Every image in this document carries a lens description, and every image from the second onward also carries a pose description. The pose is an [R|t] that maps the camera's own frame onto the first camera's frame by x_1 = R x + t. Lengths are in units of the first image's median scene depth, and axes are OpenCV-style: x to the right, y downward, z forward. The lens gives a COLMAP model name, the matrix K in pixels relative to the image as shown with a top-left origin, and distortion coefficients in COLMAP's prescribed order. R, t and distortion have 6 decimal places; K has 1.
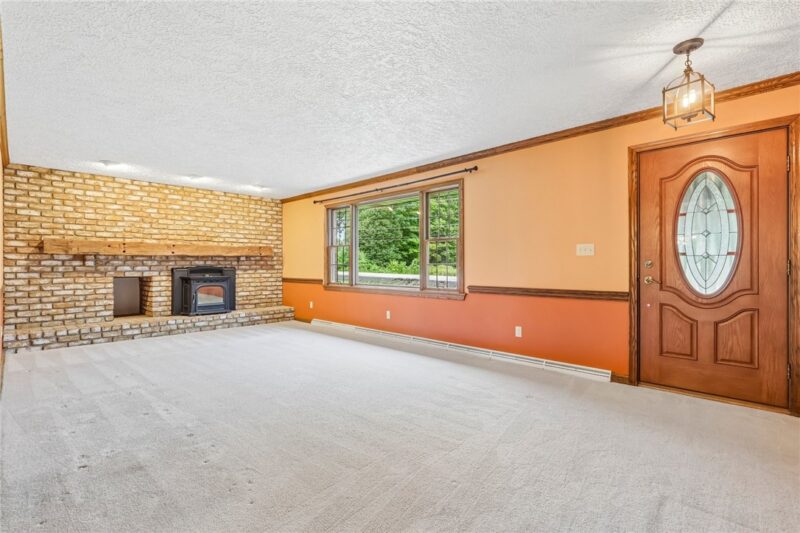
lens RADIAL K [[368.5, 0, 399.8], [0, 368.5, 260.3], [0, 0, 1]] dist [-0.001585, 0.001648]
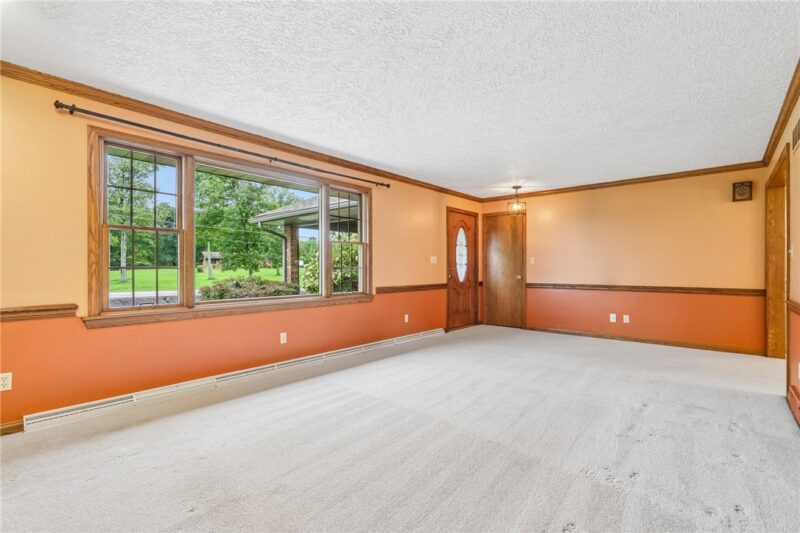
lens RADIAL K [[368.5, 0, 399.7], [0, 368.5, 272.8], [0, 0, 1]] dist [-0.001585, 0.001648]
pose [[-0.042839, 0.004536, 0.999072, -0.900506], [0.004089, 0.999982, -0.004365, 0.028725], [-0.999074, 0.003898, -0.042857, 0.952840]]
